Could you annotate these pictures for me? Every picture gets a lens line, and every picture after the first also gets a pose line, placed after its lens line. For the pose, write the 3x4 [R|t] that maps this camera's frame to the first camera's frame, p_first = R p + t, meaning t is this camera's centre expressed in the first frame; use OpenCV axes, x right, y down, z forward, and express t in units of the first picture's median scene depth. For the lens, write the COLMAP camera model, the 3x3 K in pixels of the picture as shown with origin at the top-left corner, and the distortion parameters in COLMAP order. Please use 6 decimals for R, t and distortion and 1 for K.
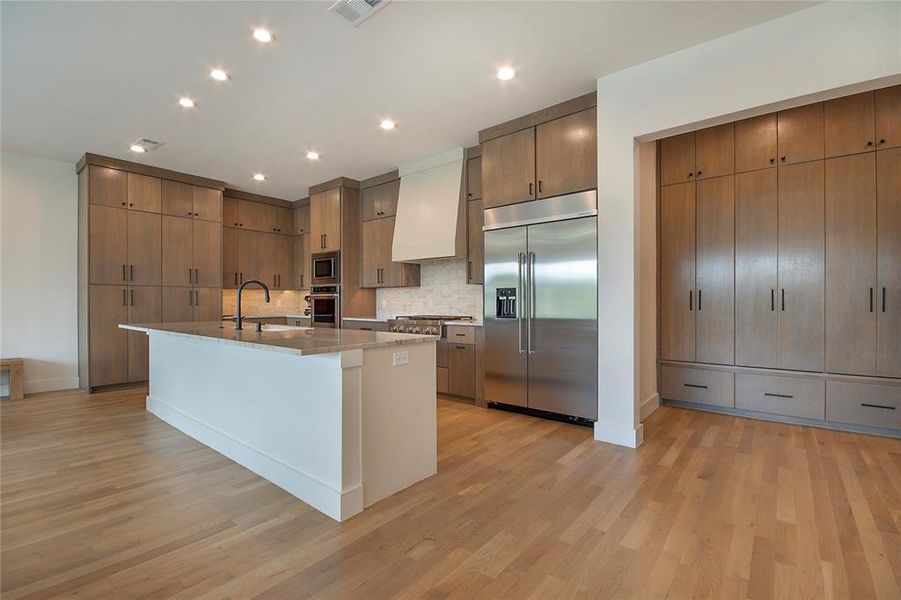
lens RADIAL K [[399.3, 0, 447.5], [0, 399.3, 300.5], [0, 0, 1]] dist [-0.006873, -0.003306]
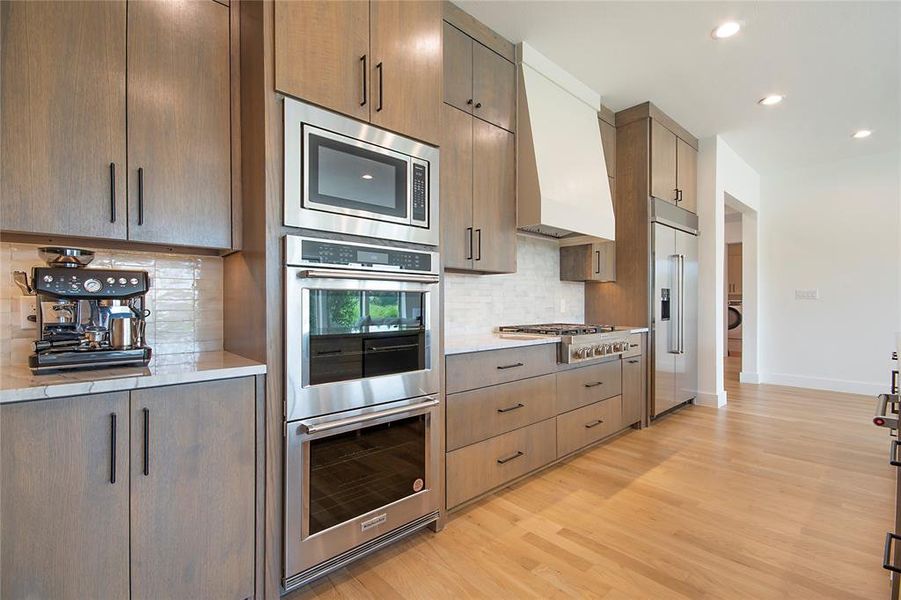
lens RADIAL K [[399.3, 0, 445.8], [0, 399.3, 303.2], [0, 0, 1]] dist [-0.006873, -0.003306]
pose [[0.163410, 0.003815, 0.986551, -1.005788], [-0.004108, 0.999986, -0.003186, 0.009675], [-0.986550, -0.003532, 0.163424, 1.560491]]
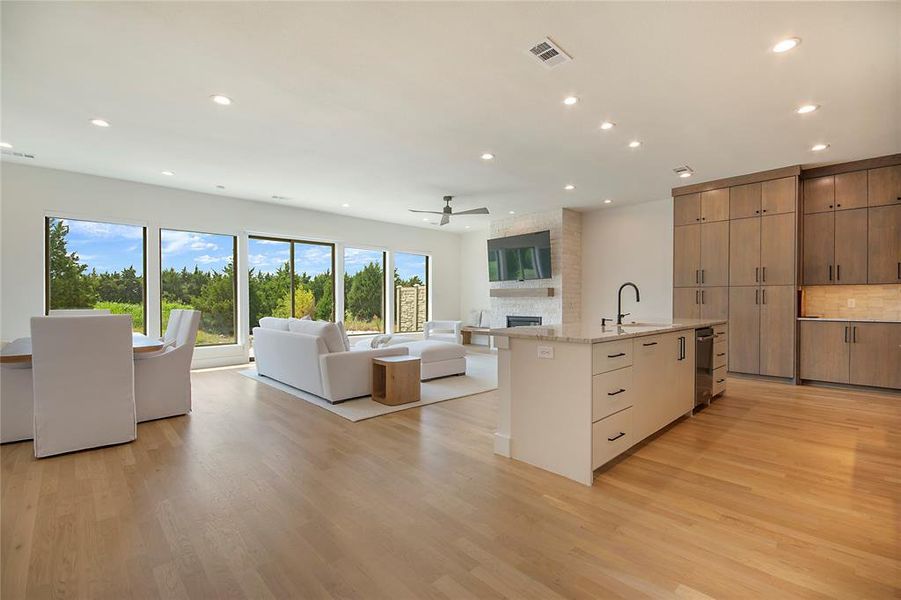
lens RADIAL K [[399.3, 0, 455.3], [0, 399.3, 303.5], [0, 0, 1]] dist [-0.006873, -0.003306]
pose [[-0.114208, 0.007714, -0.993427, 0.690434], [0.004192, 0.999965, 0.007283, -0.000680], [0.993448, -0.003332, -0.114237, 0.592319]]
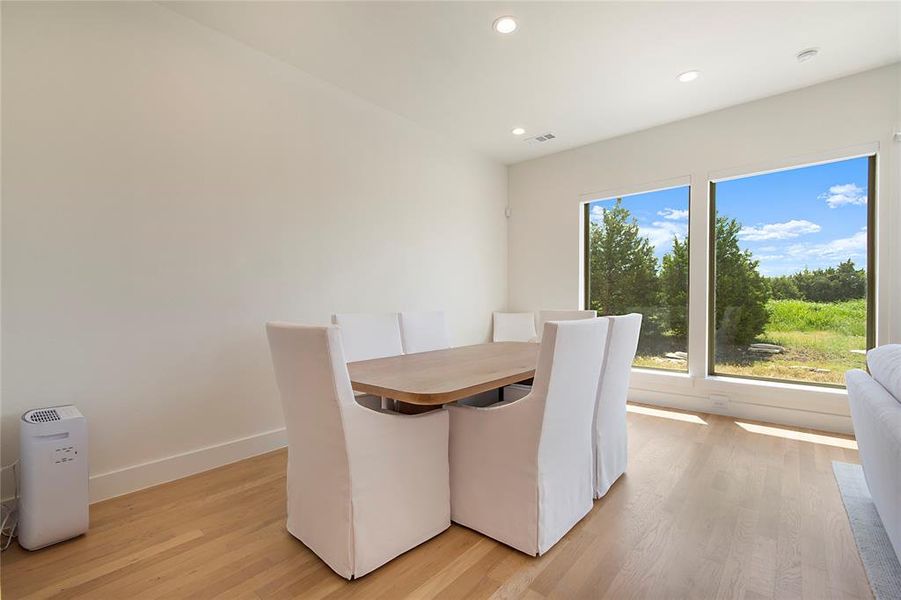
lens RADIAL K [[399.3, 0, 447.0], [0, 399.3, 306.5], [0, 0, 1]] dist [-0.006873, -0.003306]
pose [[-0.999347, 0.006470, 0.035536, -0.243847], [0.006833, 0.999926, 0.010113, 0.001740], [-0.035468, 0.010349, -0.999317, 0.209381]]
